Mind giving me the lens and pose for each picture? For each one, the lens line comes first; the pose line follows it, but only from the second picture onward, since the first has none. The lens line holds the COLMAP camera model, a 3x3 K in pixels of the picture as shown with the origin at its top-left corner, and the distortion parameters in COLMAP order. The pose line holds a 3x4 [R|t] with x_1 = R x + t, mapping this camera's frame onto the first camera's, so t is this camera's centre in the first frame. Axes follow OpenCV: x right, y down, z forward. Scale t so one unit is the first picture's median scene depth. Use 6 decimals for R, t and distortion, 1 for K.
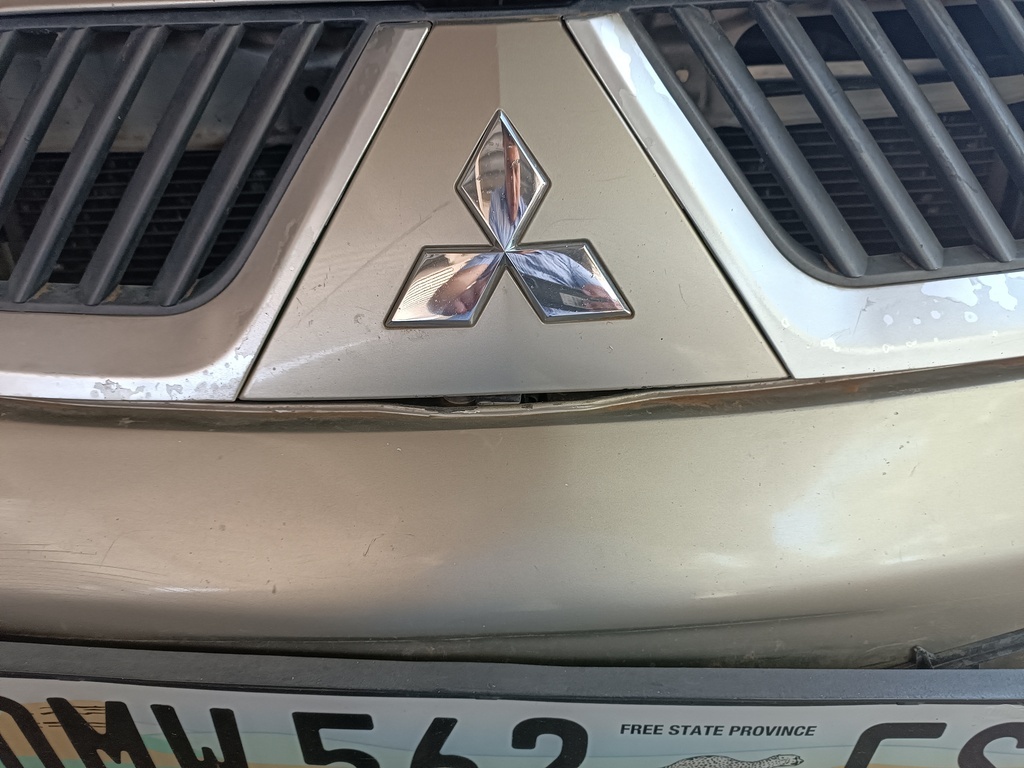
lens RADIAL K [[767.8, 0, 512.0], [0, 767.8, 384.0], [0, 0, 1]] dist [0.029172, -0.043077]
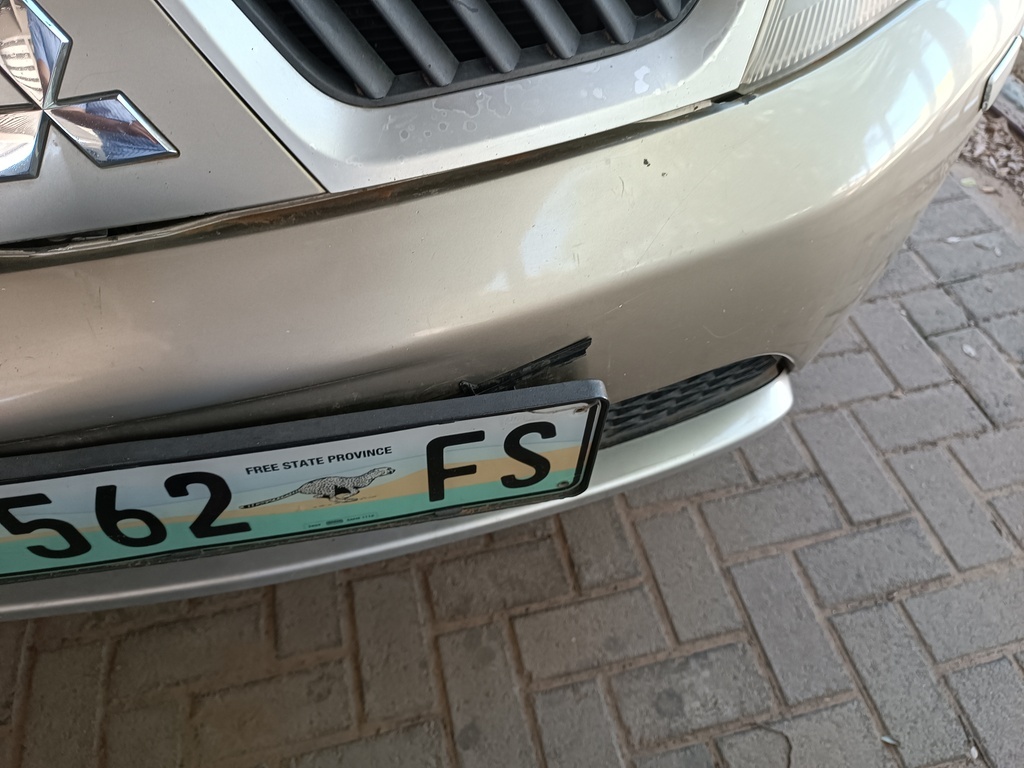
lens RADIAL K [[767.8, 0, 512.0], [0, 767.8, 384.0], [0, 0, 1]] dist [0.029172, -0.043077]
pose [[0.977406, -0.143853, 0.154869, 0.405042], [0.088740, 0.944255, 0.317030, -0.082147], [-0.191842, -0.296124, 0.935685, -0.301503]]
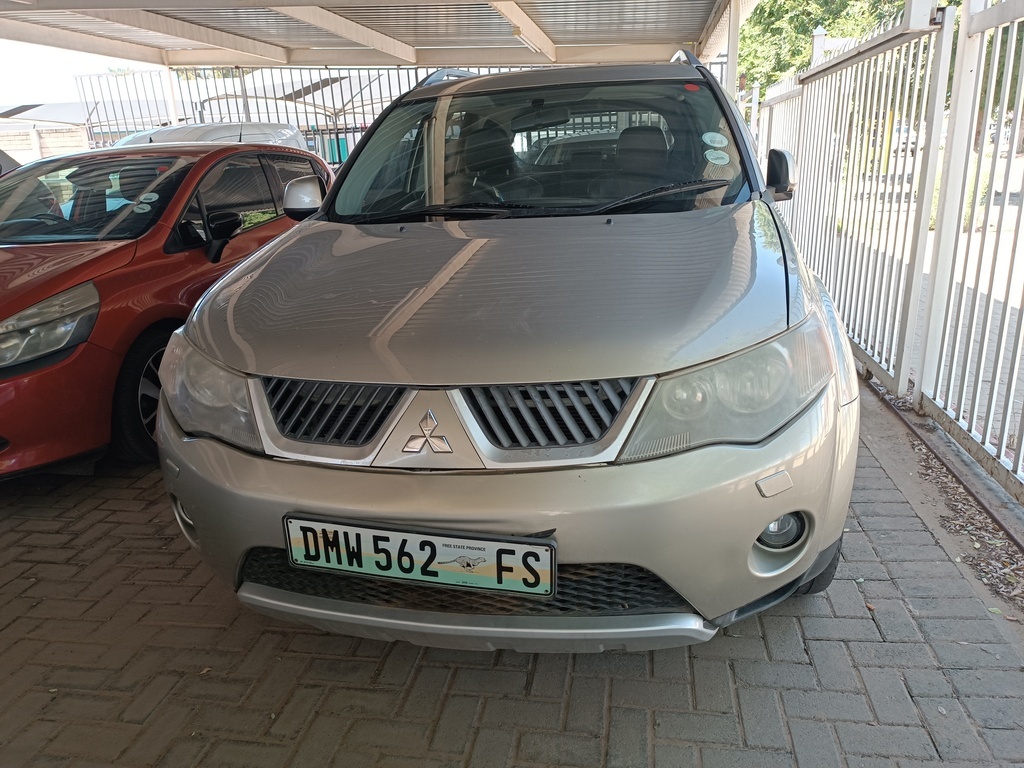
lens RADIAL K [[767.8, 0, 512.0], [0, 767.8, 384.0], [0, 0, 1]] dist [0.029172, -0.043077]
pose [[0.981325, 0.044417, -0.187158, 1.308182], [-0.087701, 0.969276, -0.229812, 0.525913], [0.171200, 0.241934, 0.955070, -3.348858]]
